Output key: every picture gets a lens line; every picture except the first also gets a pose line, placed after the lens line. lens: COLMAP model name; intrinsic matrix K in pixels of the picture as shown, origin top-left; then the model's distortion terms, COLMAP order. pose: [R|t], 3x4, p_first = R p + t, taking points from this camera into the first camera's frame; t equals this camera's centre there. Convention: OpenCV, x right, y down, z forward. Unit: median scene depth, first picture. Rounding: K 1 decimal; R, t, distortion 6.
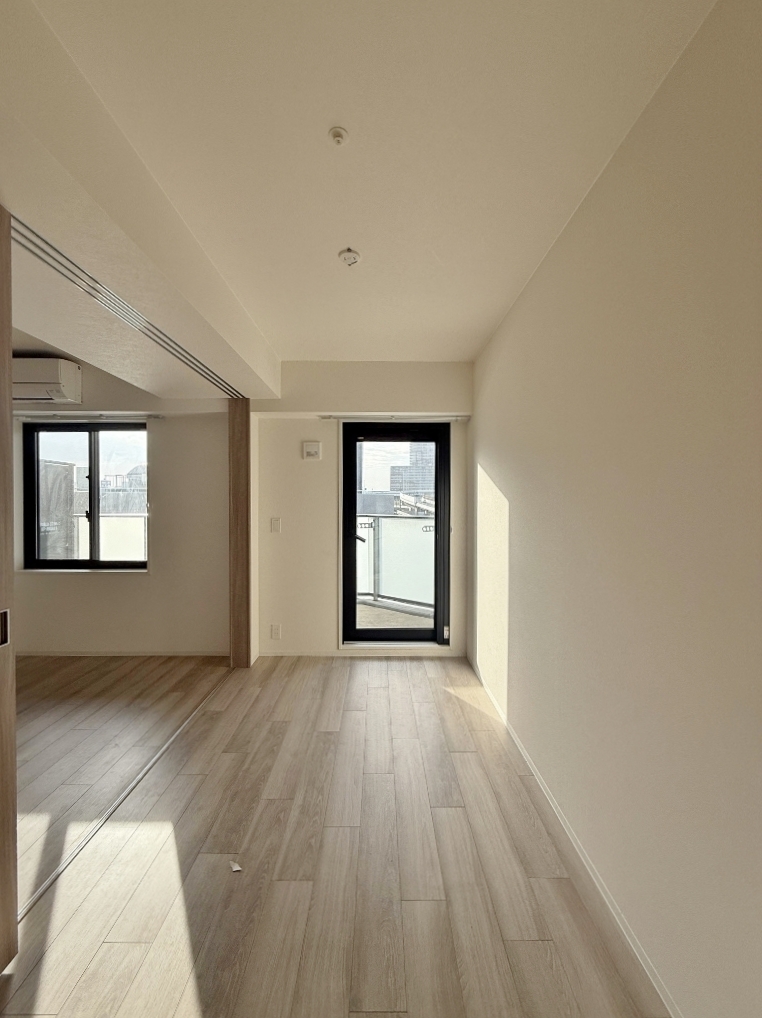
lens RADIAL K [[405.1, 0, 379.2], [0, 405.1, 506.1], [0, 0, 1]] dist [0.001808, -0.000190]
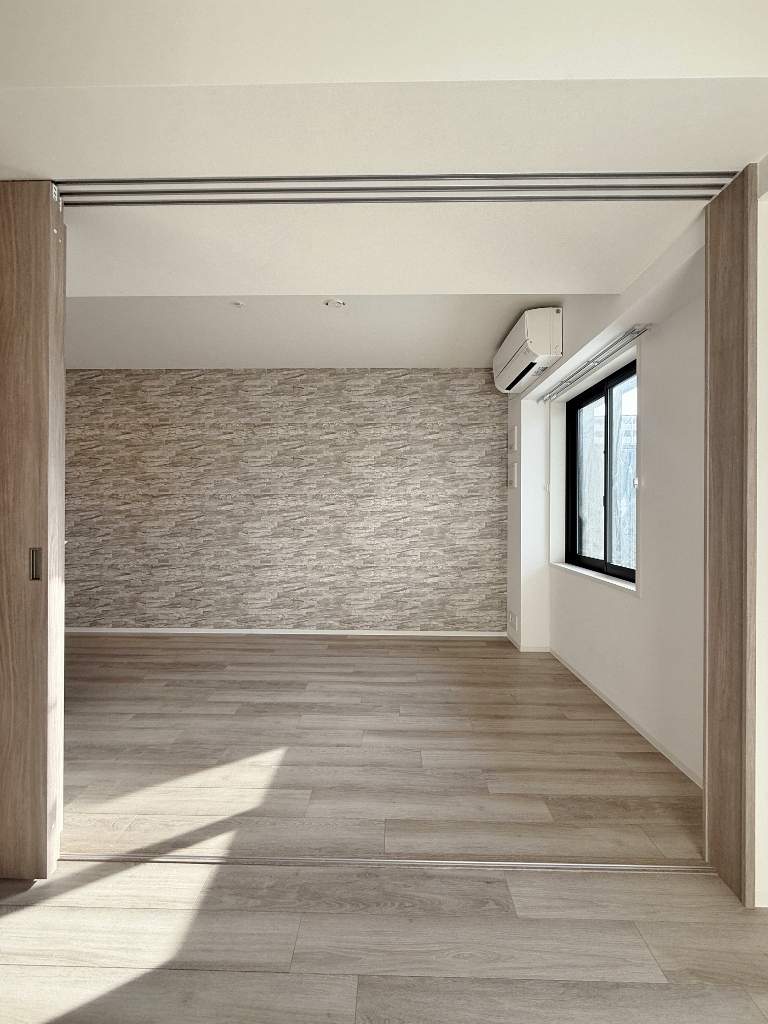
lens RADIAL K [[407.5, 0, 383.4], [0, 407.5, 509.3], [0, 0, 1]] dist [0.001808, -0.000190]
pose [[-0.020307, -0.007621, -0.999765, 0.103864], [-0.012666, 0.999893, -0.007365, 0.102152], [0.999714, 0.012514, -0.020401, 1.324725]]
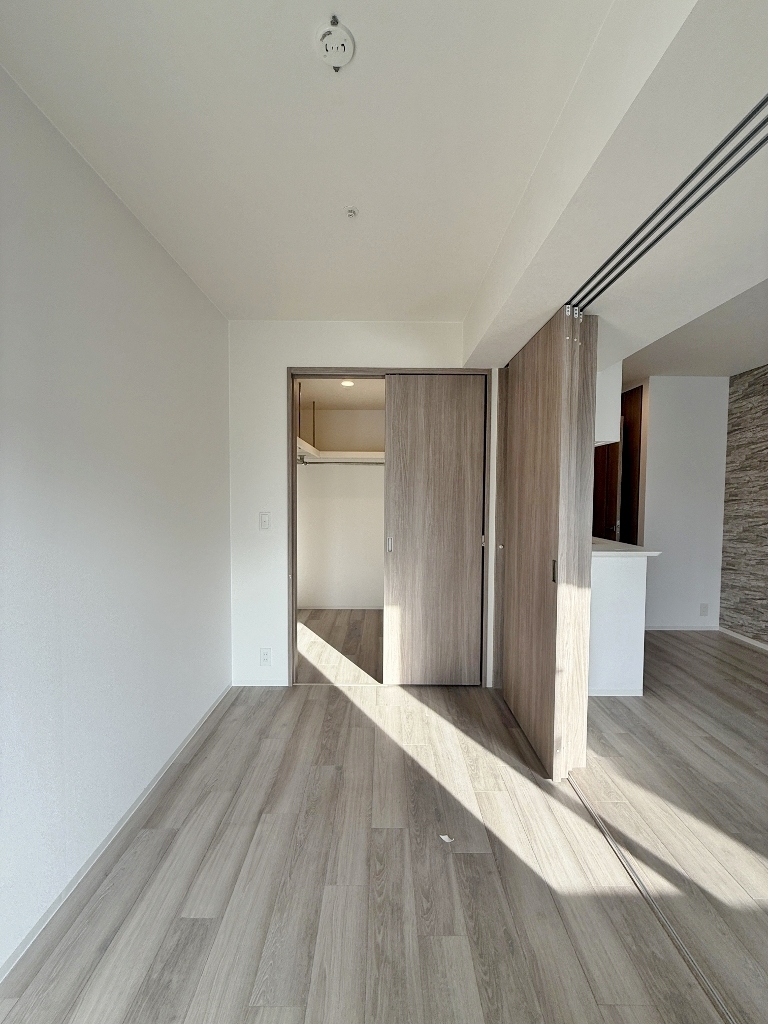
lens RADIAL K [[407.5, 0, 384.3], [0, 407.5, 508.9], [0, 0, 1]] dist [0.001808, -0.000190]
pose [[-0.999973, -0.007126, -0.001744, -0.160843], [-0.007201, 0.998856, 0.047277, -0.015268], [0.001405, 0.047288, -0.998880, 1.776584]]
